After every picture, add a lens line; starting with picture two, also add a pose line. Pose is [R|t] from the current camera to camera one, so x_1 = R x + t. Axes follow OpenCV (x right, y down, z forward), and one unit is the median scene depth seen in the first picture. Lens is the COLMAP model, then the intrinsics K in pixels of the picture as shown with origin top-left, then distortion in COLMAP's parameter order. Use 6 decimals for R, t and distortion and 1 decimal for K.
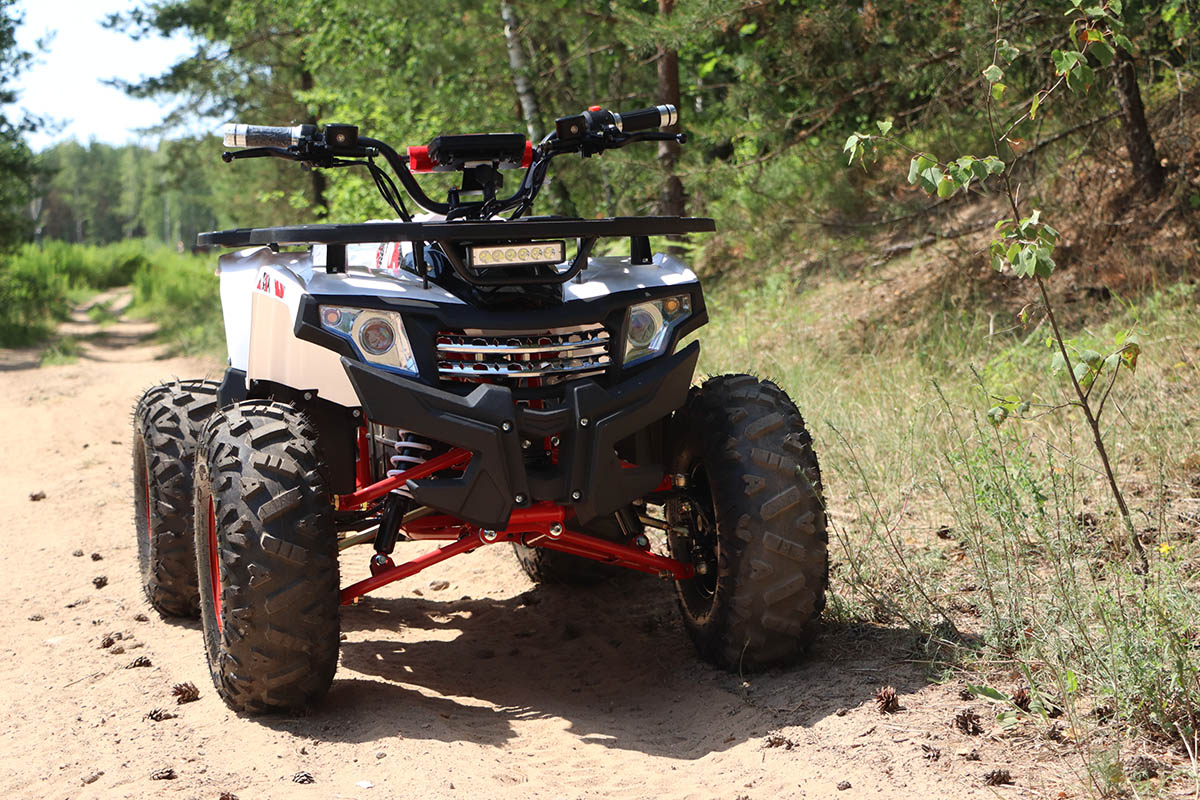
lens RADIAL K [[1652.6, 0, 598.6], [0, 1652.6, 402.3], [0, 0, 1]] dist [0.017022, 0.000000]
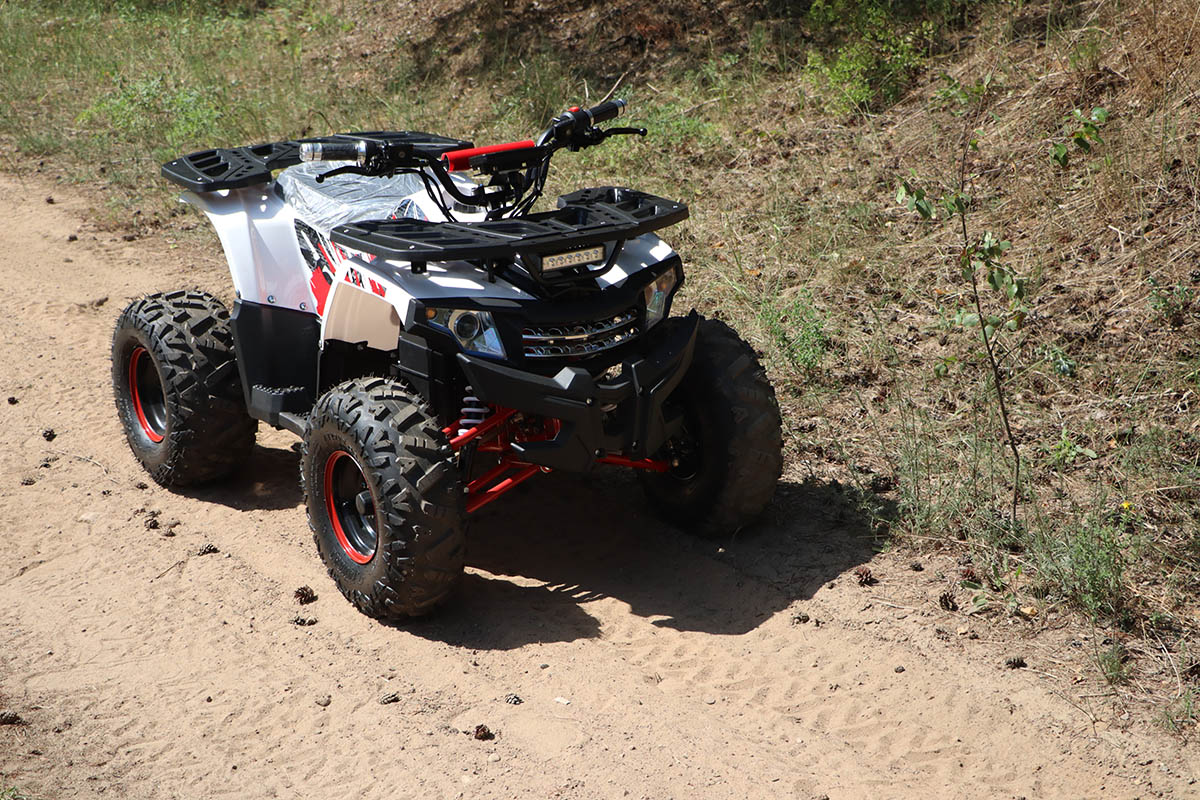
lens RADIAL K [[1320.1, 0, 601.8], [0, 1320.1, 397.7], [0, 0, 1]] dist [0.013525, 0.000000]
pose [[0.979835, -0.064710, 0.189037, -0.231685], [0.035013, 0.987072, 0.156407, -0.144154], [-0.196714, -0.146634, 0.969434, -0.023296]]
